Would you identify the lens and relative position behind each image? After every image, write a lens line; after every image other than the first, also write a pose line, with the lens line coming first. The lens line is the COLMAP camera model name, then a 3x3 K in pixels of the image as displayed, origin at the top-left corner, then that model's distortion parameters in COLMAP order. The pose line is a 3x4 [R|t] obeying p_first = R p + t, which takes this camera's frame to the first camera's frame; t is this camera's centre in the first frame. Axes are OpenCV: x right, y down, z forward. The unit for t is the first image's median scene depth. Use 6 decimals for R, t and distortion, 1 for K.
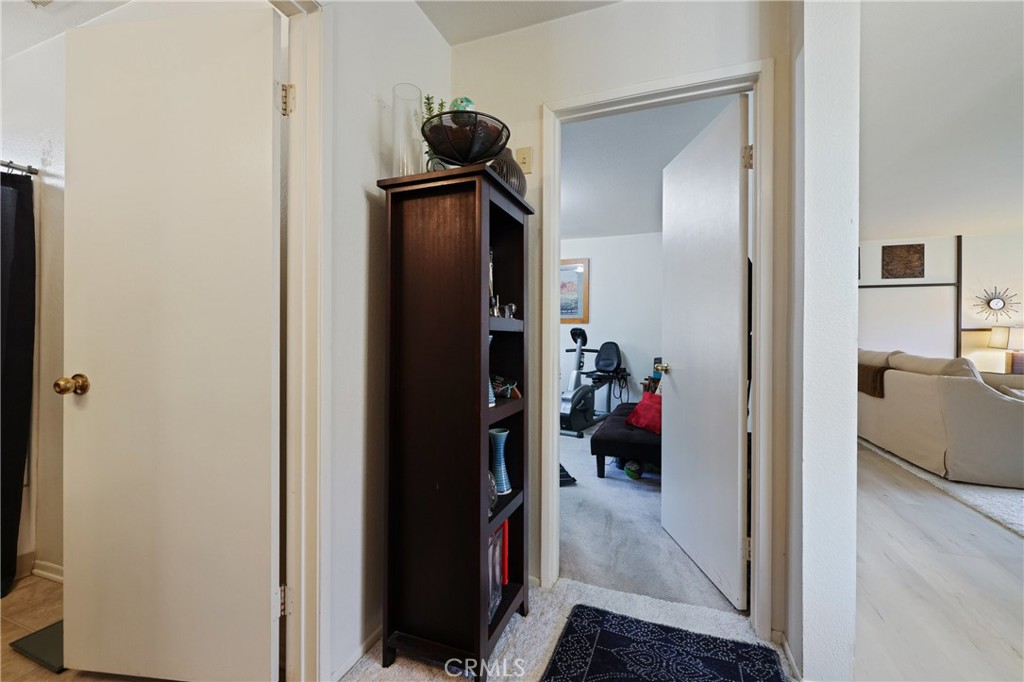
lens RADIAL K [[426.6, 0, 507.9], [0, 426.6, 339.9], [0, 0, 1]] dist [0.001528, 0.000131]
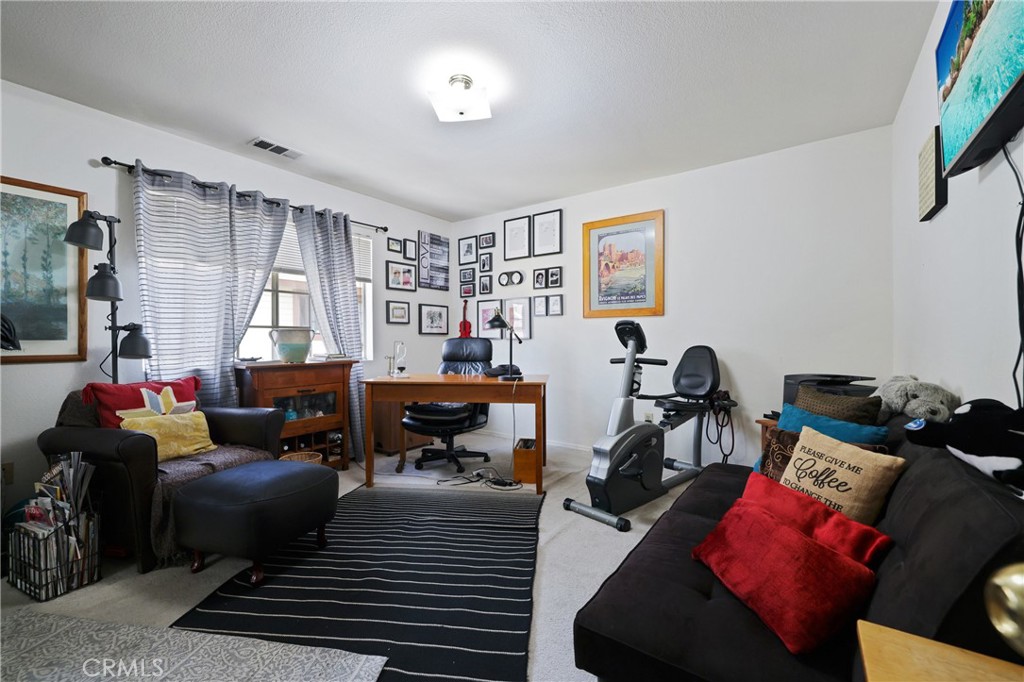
lens RADIAL K [[426.6, 0, 507.9], [0, 426.6, 339.9], [0, 0, 1]] dist [0.001528, 0.000131]
pose [[0.968925, -0.002993, -0.247339, 0.148108], [0.000429, 0.999946, -0.010421, 0.002917], [0.247356, 0.009991, 0.968873, 0.419190]]
